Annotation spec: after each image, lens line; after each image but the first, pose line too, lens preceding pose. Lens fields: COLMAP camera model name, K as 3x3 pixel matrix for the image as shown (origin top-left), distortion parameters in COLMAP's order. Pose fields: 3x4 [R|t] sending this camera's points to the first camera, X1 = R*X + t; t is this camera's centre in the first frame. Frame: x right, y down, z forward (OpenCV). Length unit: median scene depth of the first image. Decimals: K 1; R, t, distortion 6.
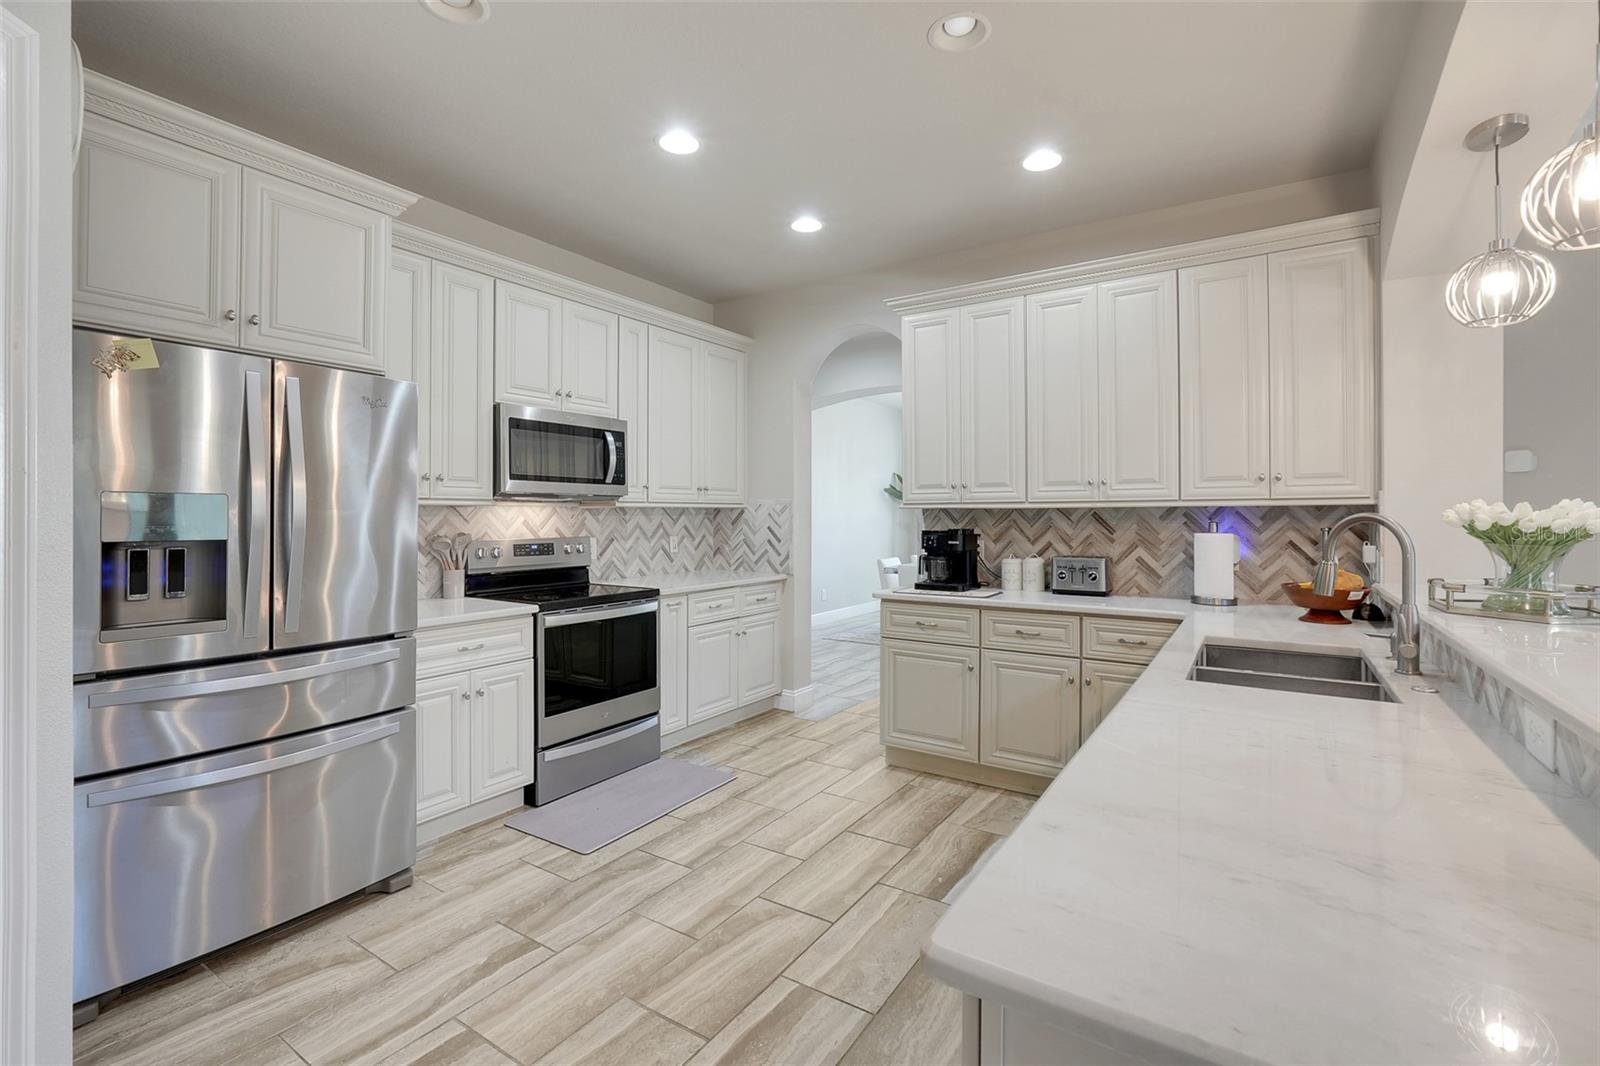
lens RADIAL K [[708.5, 0, 793.7], [0, 708.5, 519.8], [0, 0, 1]] dist [-0.004732, 0.001060]
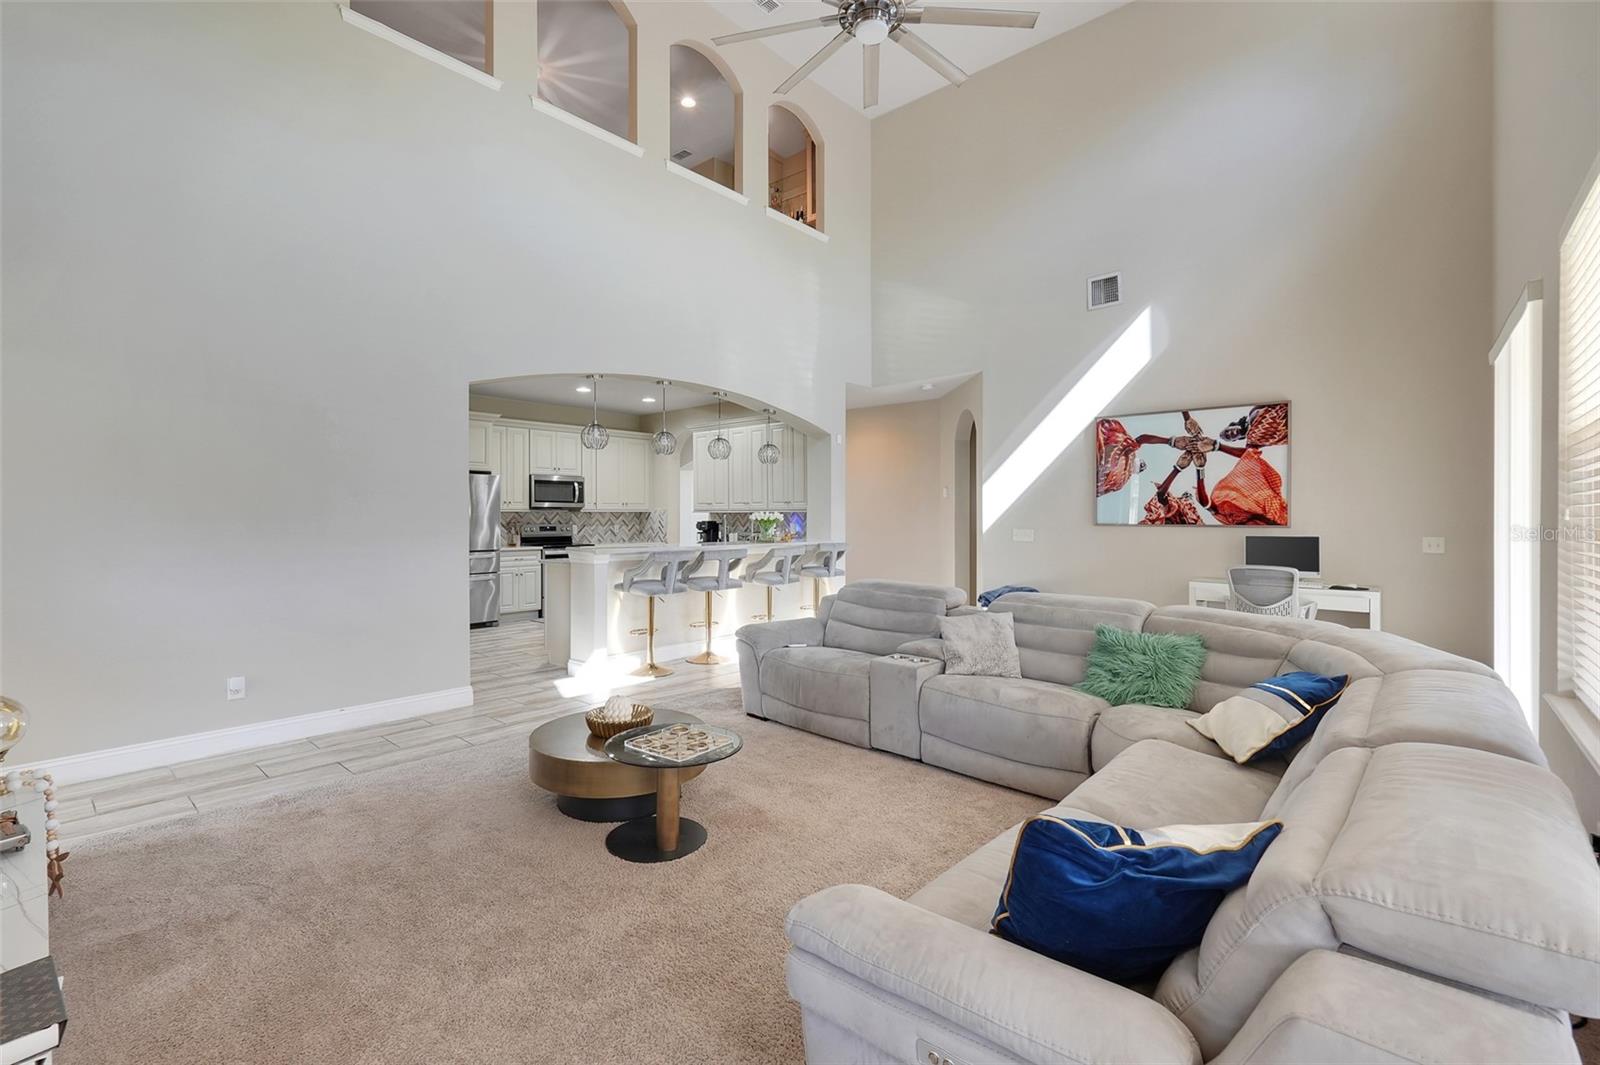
lens RADIAL K [[708.5, 0, 806.7], [0, 708.5, 522.1], [0, 0, 1]] dist [-0.004732, 0.001060]
pose [[0.993684, 0.000122, -0.112218, 0.833654], [-0.000383, 0.999997, -0.002309, 0.023994], [0.112217, 0.002337, 0.993681, -1.407158]]
